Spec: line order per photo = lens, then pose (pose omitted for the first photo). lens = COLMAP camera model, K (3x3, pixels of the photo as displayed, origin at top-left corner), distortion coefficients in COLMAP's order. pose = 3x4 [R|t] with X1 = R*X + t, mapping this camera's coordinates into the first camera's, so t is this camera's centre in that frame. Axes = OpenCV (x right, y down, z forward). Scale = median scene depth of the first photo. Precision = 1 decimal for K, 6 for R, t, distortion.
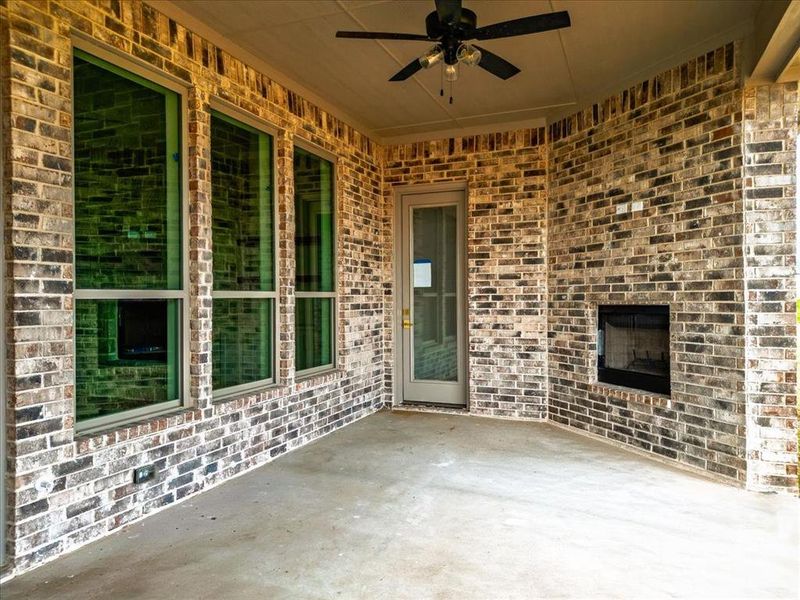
lens RADIAL K [[583.3, 0, 400.3], [0, 583.3, 299.1], [0, 0, 1]] dist [0.032378, 0.000683]
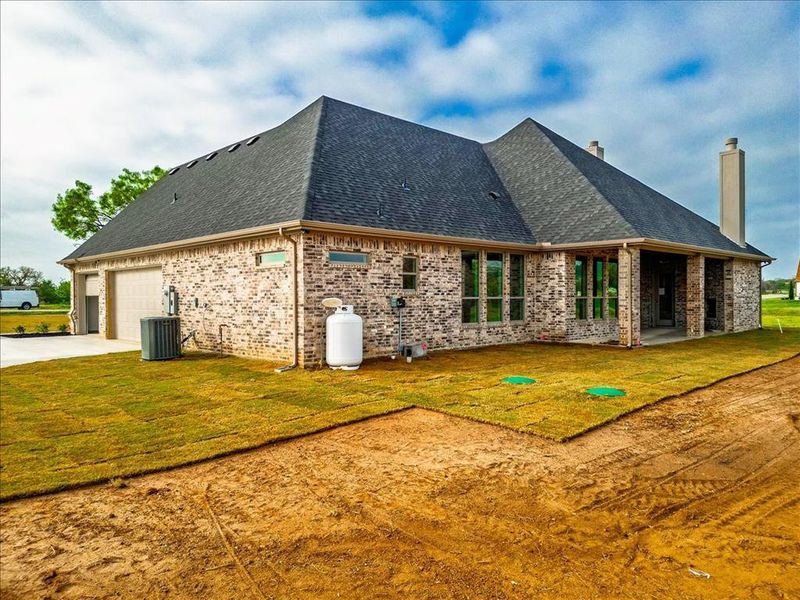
lens RADIAL K [[583.3, 0, 399.2], [0, 583.3, 302.3], [0, 0, 1]] dist [0.032378, 0.000683]
pose [[0.919096, -0.001247, -0.394031, -0.027581], [0.004296, 0.999967, 0.006858, -0.006412], [0.394009, -0.007996, 0.919072, -3.348612]]
